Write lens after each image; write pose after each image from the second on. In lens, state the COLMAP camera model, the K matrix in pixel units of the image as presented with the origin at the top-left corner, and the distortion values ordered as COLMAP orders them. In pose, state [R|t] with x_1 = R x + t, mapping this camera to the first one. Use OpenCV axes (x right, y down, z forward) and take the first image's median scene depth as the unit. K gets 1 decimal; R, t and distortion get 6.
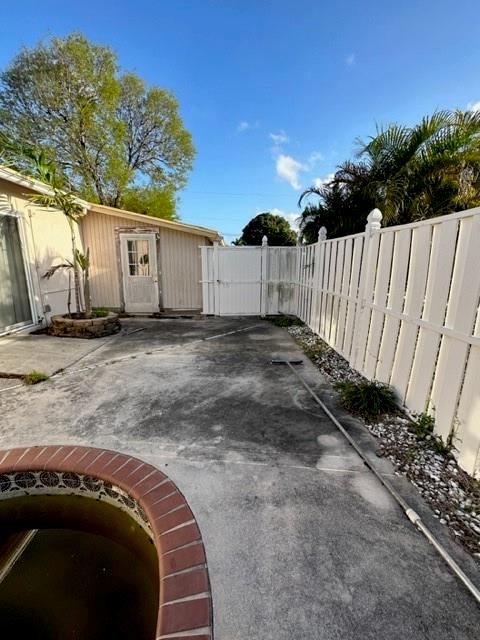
lens RADIAL K [[273.0, 0, 240.0], [0, 273.0, 320.0], [0, 0, 1]] dist [-0.000701, 0.000520]
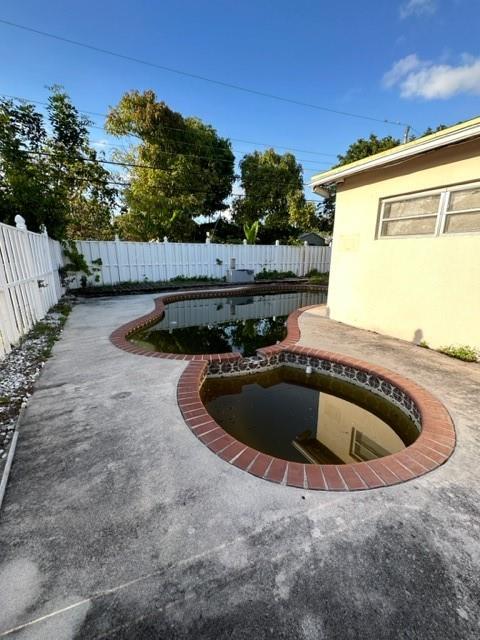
lens RADIAL K [[273.0, 0, 240.0], [0, 273.0, 320.0], [0, 0, 1]] dist [-0.000701, 0.000520]
pose [[-0.903727, 0.087062, -0.419163, 0.049919], [-0.100556, 0.908543, 0.405509, -0.065971], [0.416132, 0.408619, -0.812321, 0.357277]]
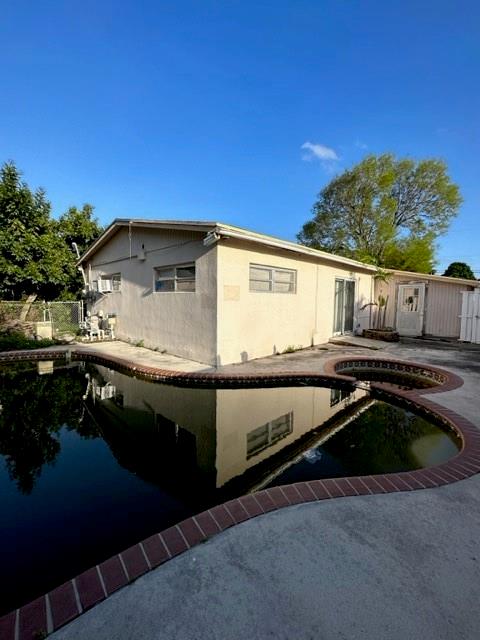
lens RADIAL K [[273.0, 0, 240.0], [0, 273.0, 320.0], [0, 0, 1]] dist [-0.000701, 0.000520]
pose [[0.691376, 0.054022, -0.720473, 0.080617], [-0.153926, 0.985320, -0.073830, 0.147099], [0.705908, 0.161944, 0.689542, -0.719263]]
